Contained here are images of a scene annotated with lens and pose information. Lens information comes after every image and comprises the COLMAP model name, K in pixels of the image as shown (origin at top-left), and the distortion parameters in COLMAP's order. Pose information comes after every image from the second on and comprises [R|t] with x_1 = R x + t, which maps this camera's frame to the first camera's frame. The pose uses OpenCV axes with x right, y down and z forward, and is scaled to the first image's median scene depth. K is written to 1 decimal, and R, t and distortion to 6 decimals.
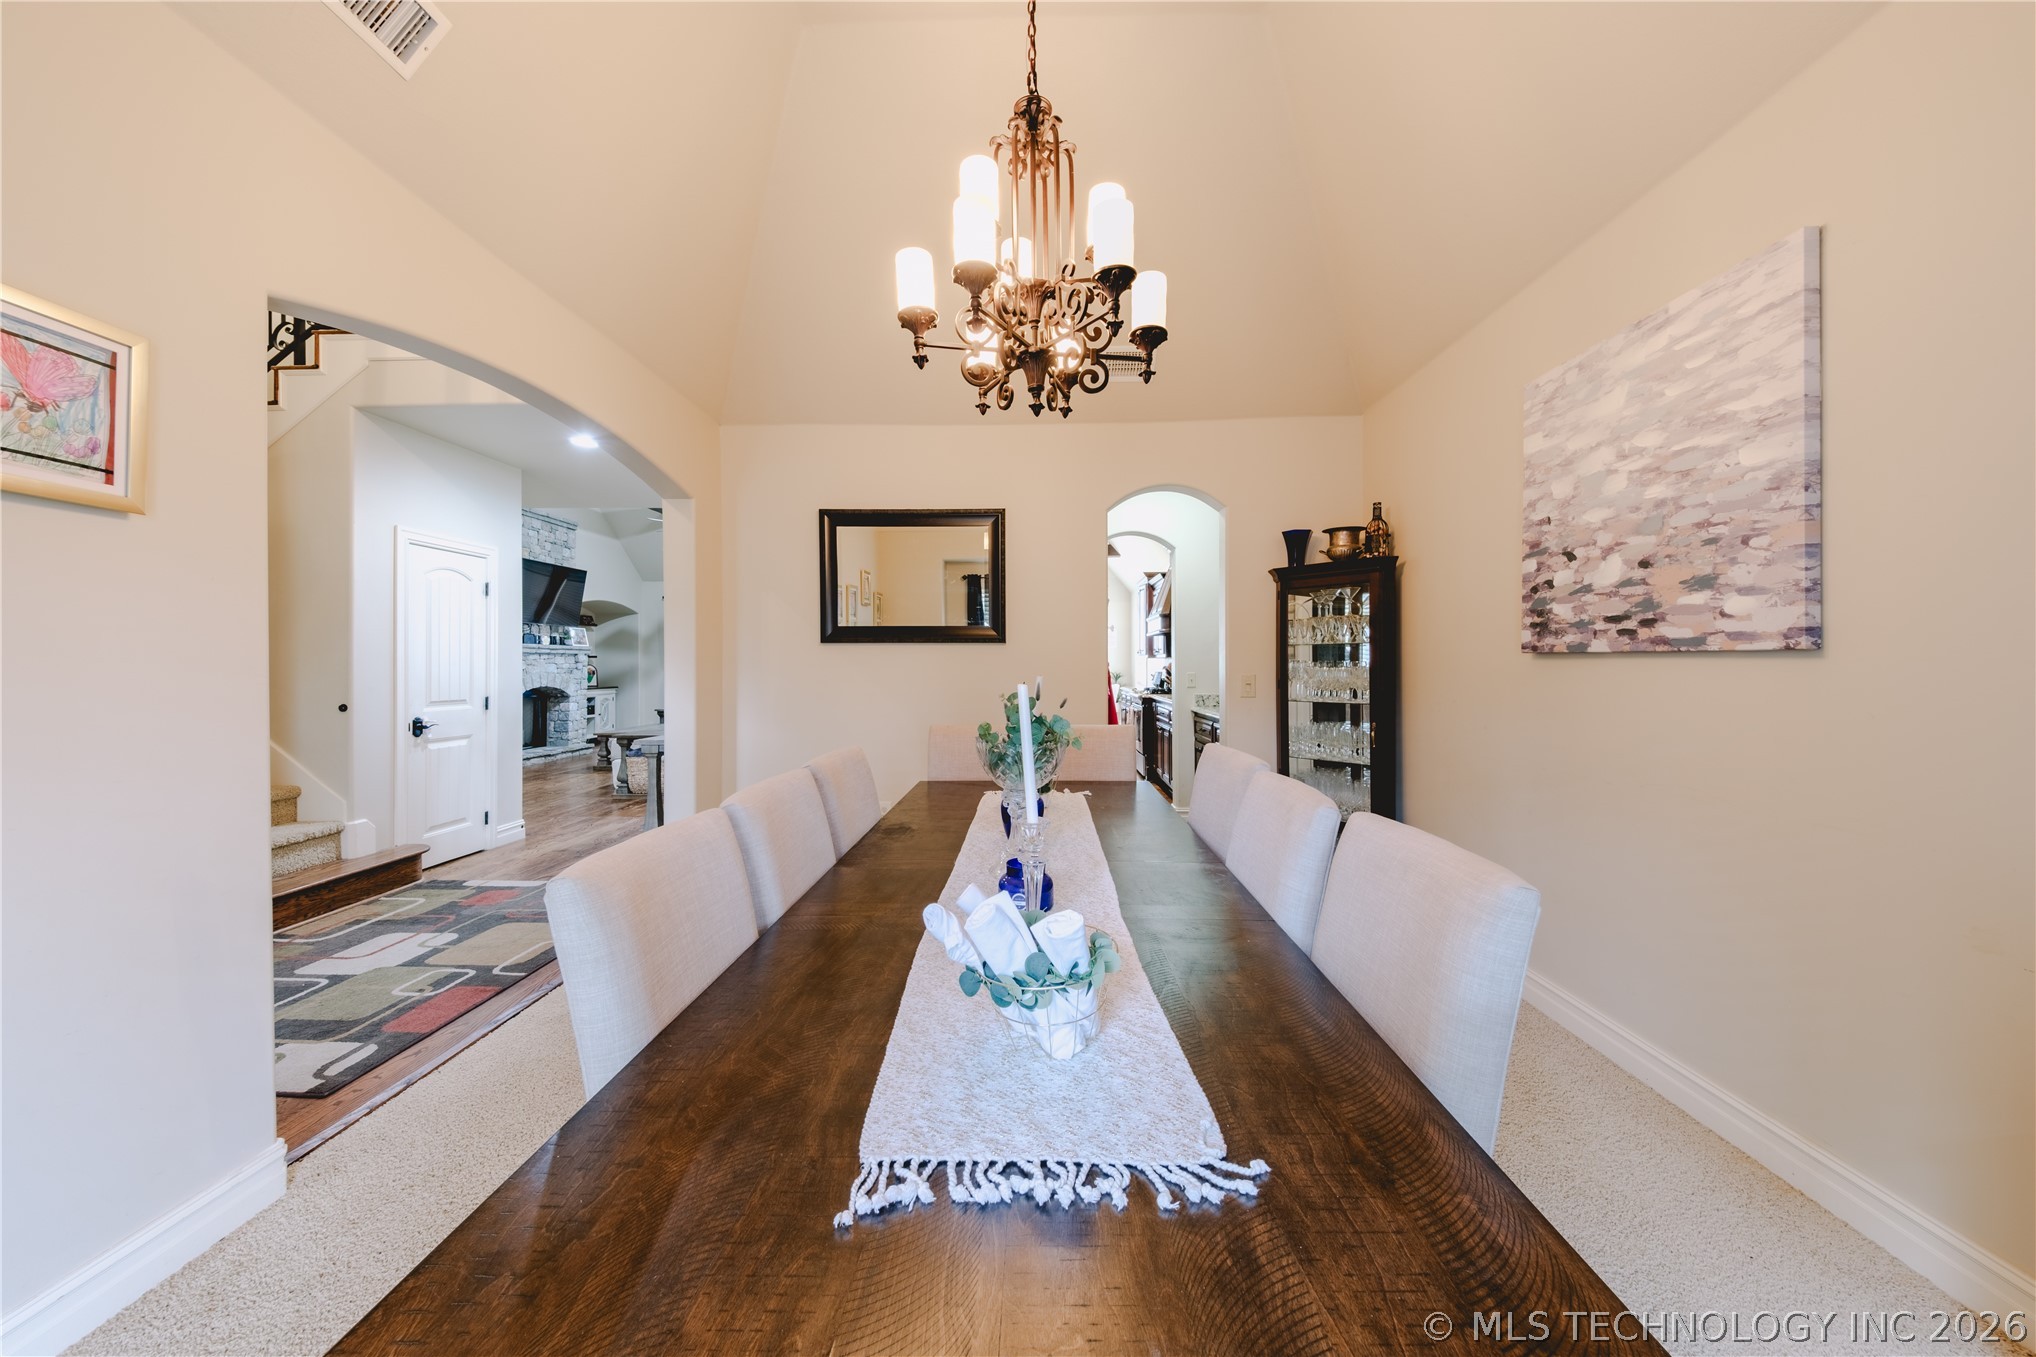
lens RADIAL K [[707.8, 0, 1014.9], [0, 707.8, 661.8], [0, 0, 1]] dist [0.002499, -0.001560]
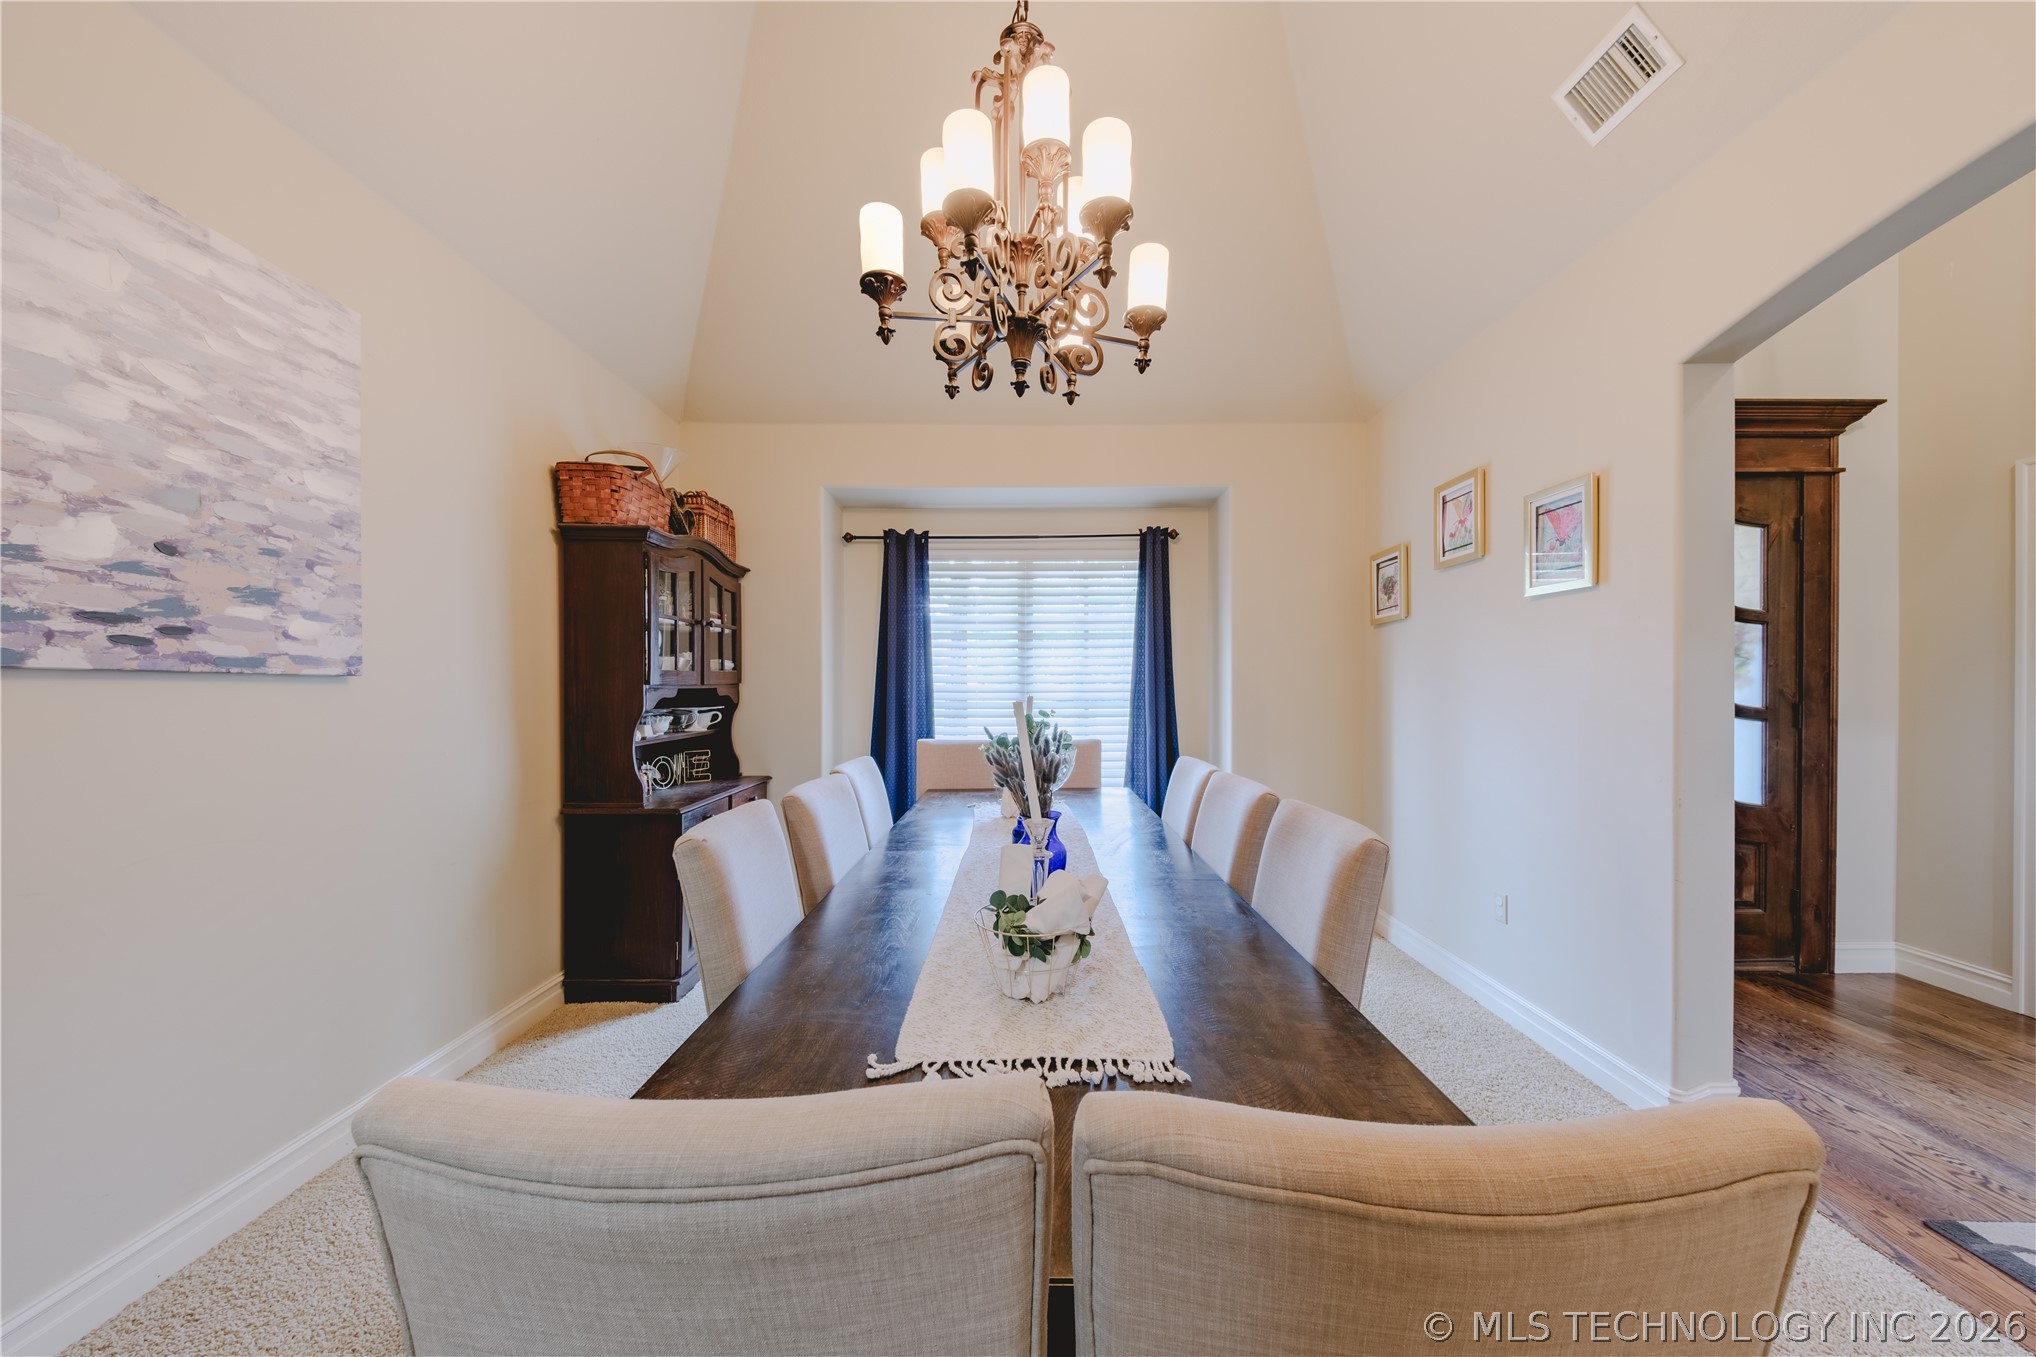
lens RADIAL K [[707.8, 0, 1015.3], [0, 707.8, 682.4], [0, 0, 1]] dist [0.002499, -0.001560]
pose [[-0.999726, 0.003389, -0.023155, 0.050890], [0.003654, 0.999928, -0.011393, 0.008349], [0.023115, -0.011475, -0.999667, 1.767527]]
